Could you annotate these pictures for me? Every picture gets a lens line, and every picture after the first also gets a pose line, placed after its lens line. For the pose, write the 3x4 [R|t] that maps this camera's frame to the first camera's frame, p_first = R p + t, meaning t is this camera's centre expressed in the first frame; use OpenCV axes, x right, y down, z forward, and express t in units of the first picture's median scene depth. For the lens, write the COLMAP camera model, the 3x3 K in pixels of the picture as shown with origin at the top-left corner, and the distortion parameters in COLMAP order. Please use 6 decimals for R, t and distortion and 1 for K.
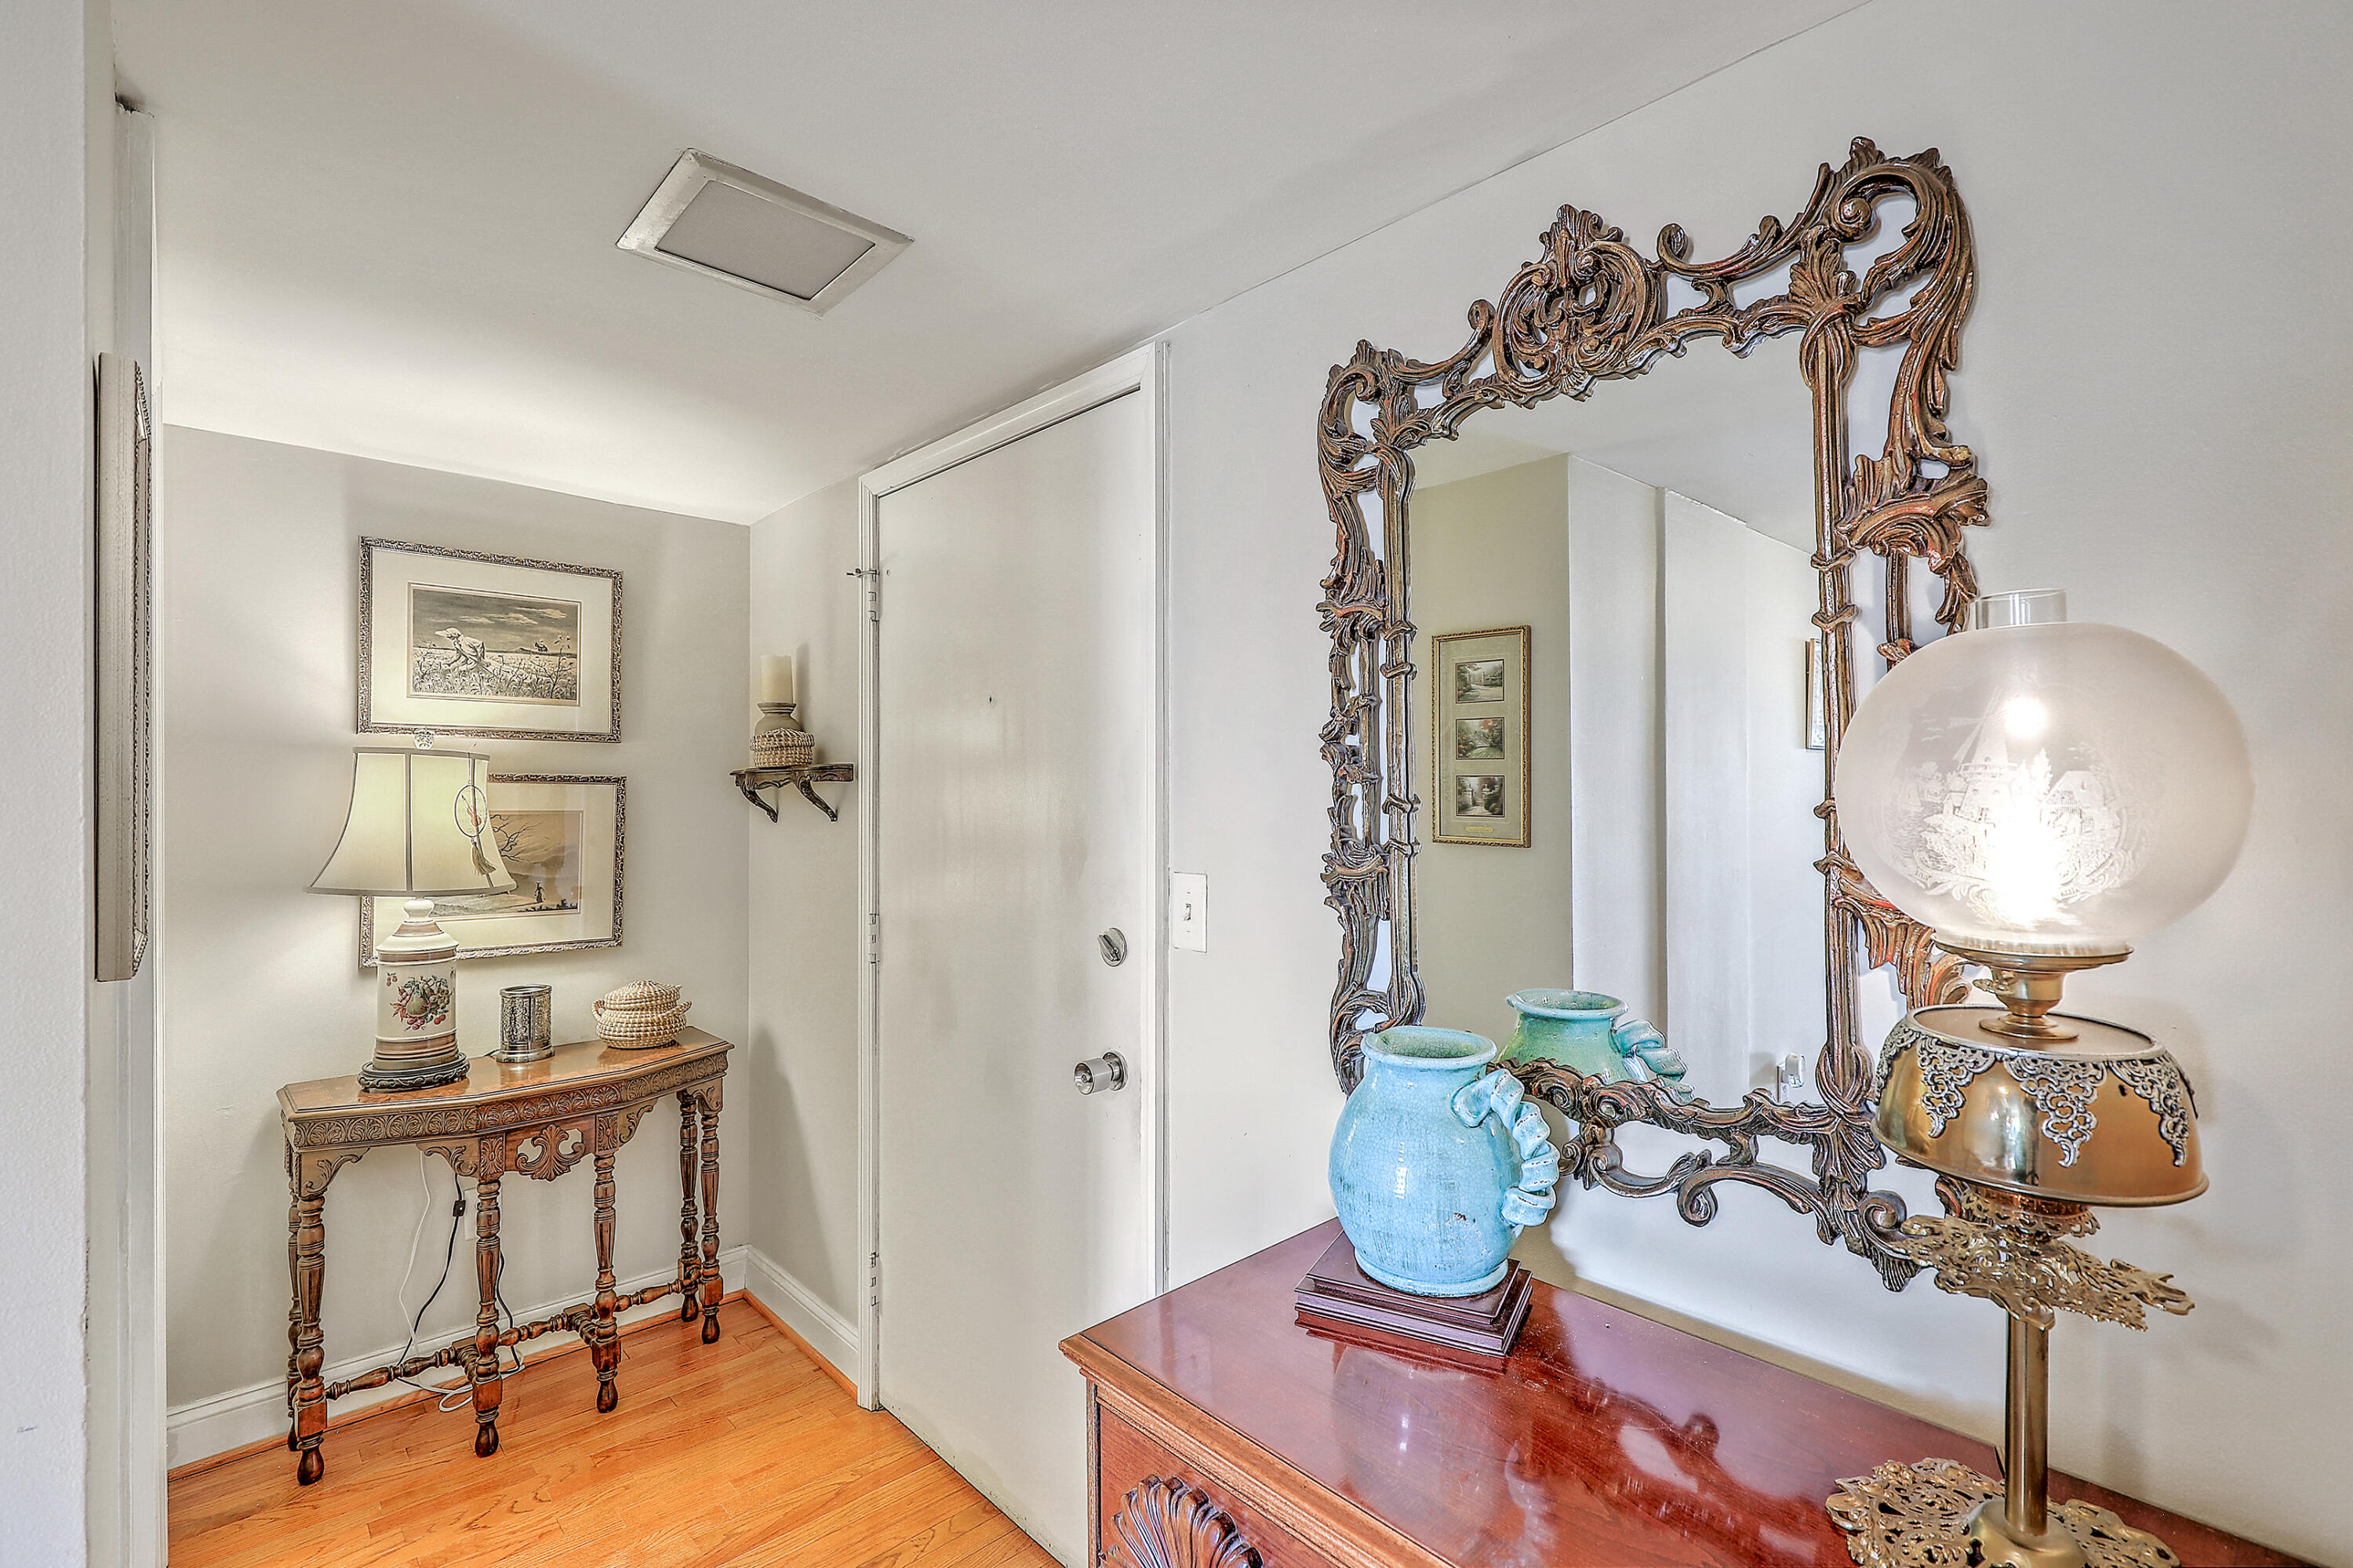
lens RADIAL K [[1074.0, 0, 1183.8], [0, 1074.0, 786.7], [0, 0, 1]] dist [-0.001045, 0.000816]
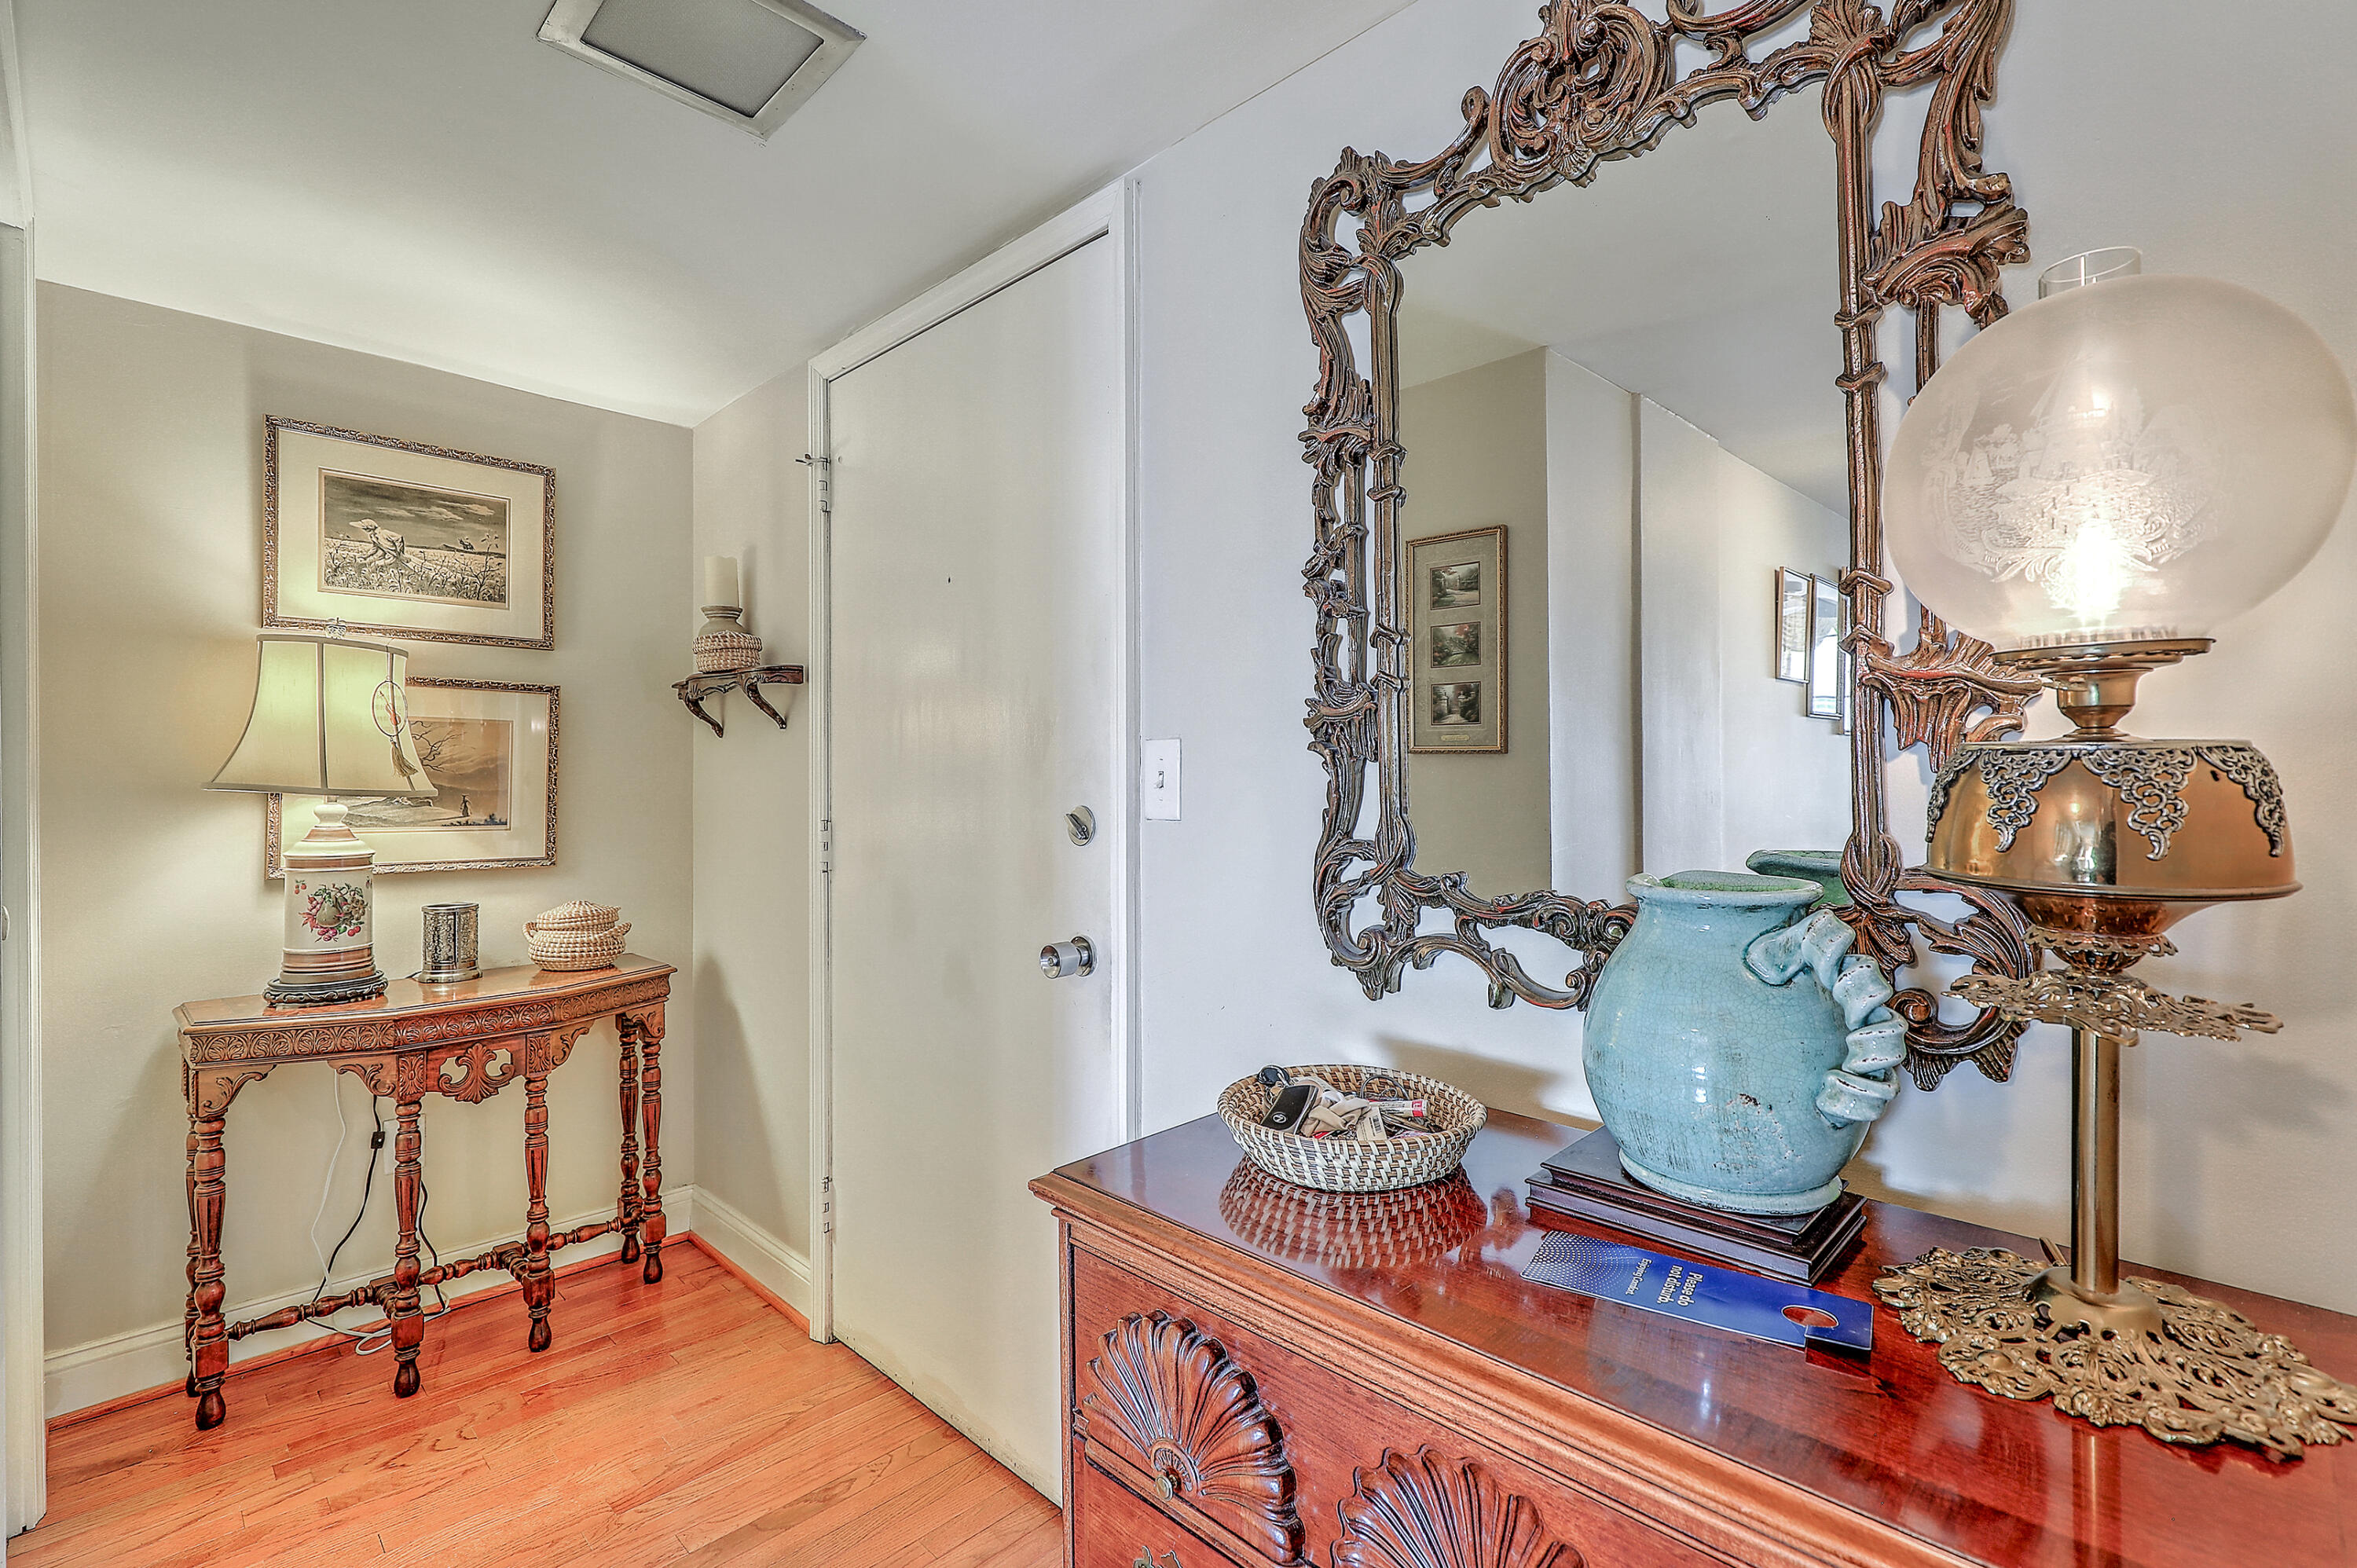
lens RADIAL K [[1075.7, 0, 1185.1], [0, 1075.7, 781.7], [0, 0, 1]] dist [-0.001045, 0.000816]
pose [[0.999216, -0.002642, 0.039512, -0.011242], [0.002614, 0.999996, 0.000782, 0.106928], [-0.039514, -0.000679, 0.999219, 0.047757]]
